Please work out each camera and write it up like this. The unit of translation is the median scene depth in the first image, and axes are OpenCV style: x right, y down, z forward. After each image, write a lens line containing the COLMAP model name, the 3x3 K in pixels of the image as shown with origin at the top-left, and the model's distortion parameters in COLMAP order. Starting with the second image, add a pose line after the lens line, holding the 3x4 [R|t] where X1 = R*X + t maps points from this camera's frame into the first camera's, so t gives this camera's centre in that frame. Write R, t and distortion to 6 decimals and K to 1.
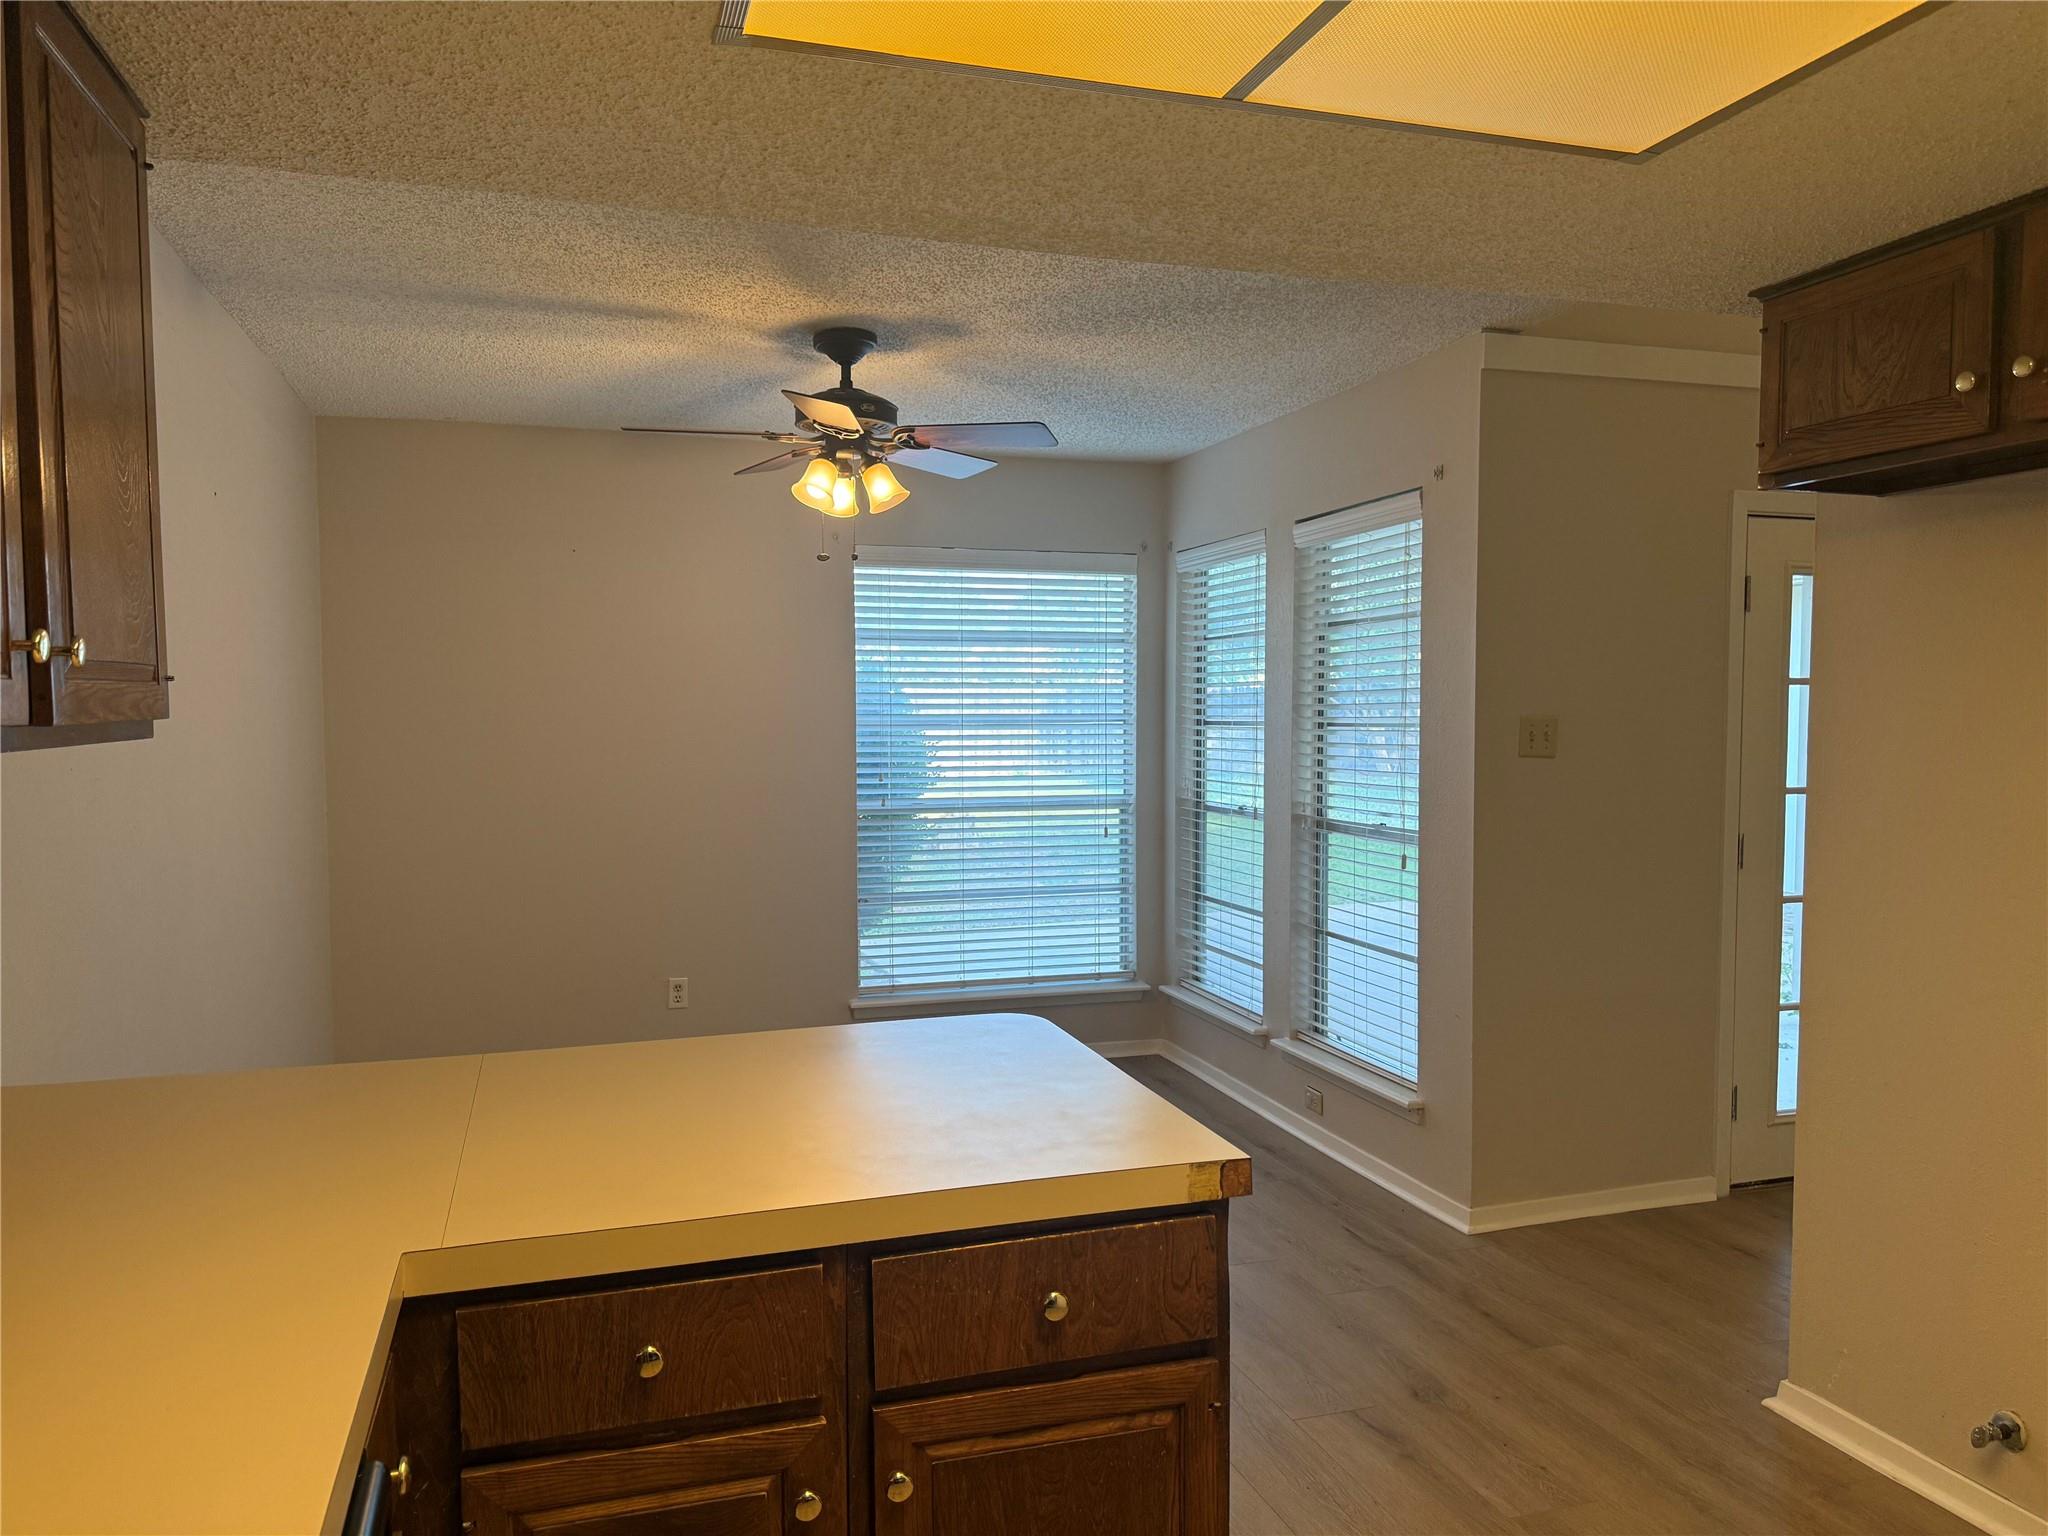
lens RADIAL K [[1445.1, 0, 1024.0], [0, 1445.1, 768.0], [0, 0, 1]] dist [0.007556, 0.001870]
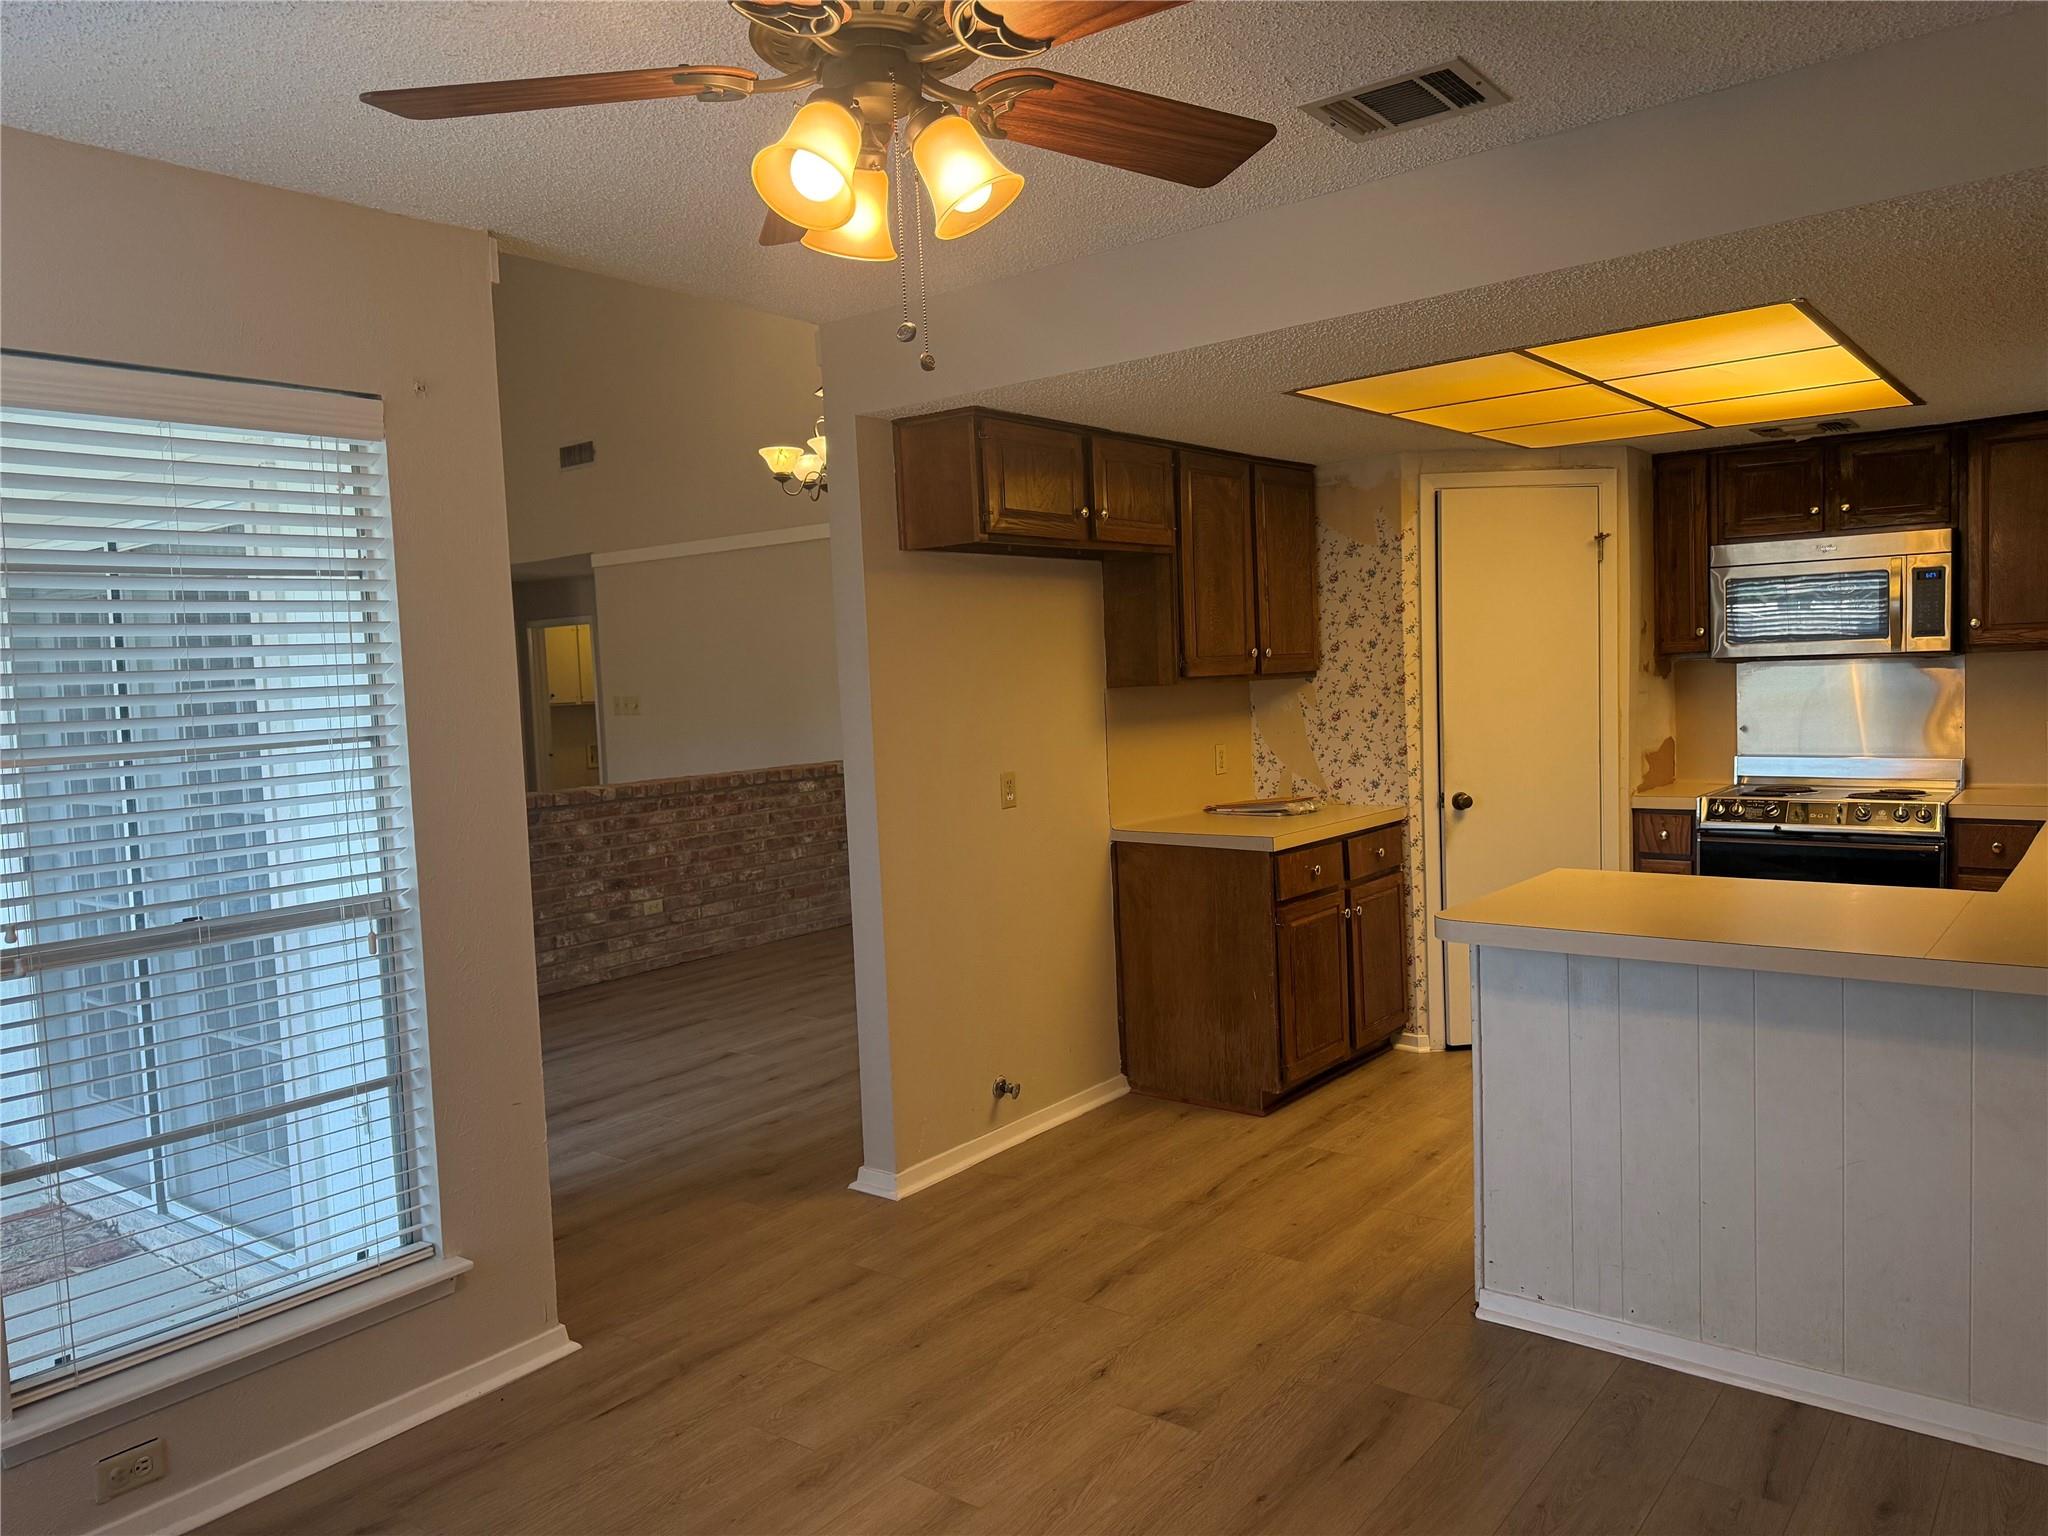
lens RADIAL K [[1445.1, 0, 1024.0], [0, 1445.1, 768.0], [0, 0, 1]] dist [0.007556, 0.001870]
pose [[-0.566376, -0.034895, 0.823408, -0.506898], [0.069525, 0.993519, 0.089927, -0.060895], [-0.821209, 0.108180, -0.560279, 1.233314]]
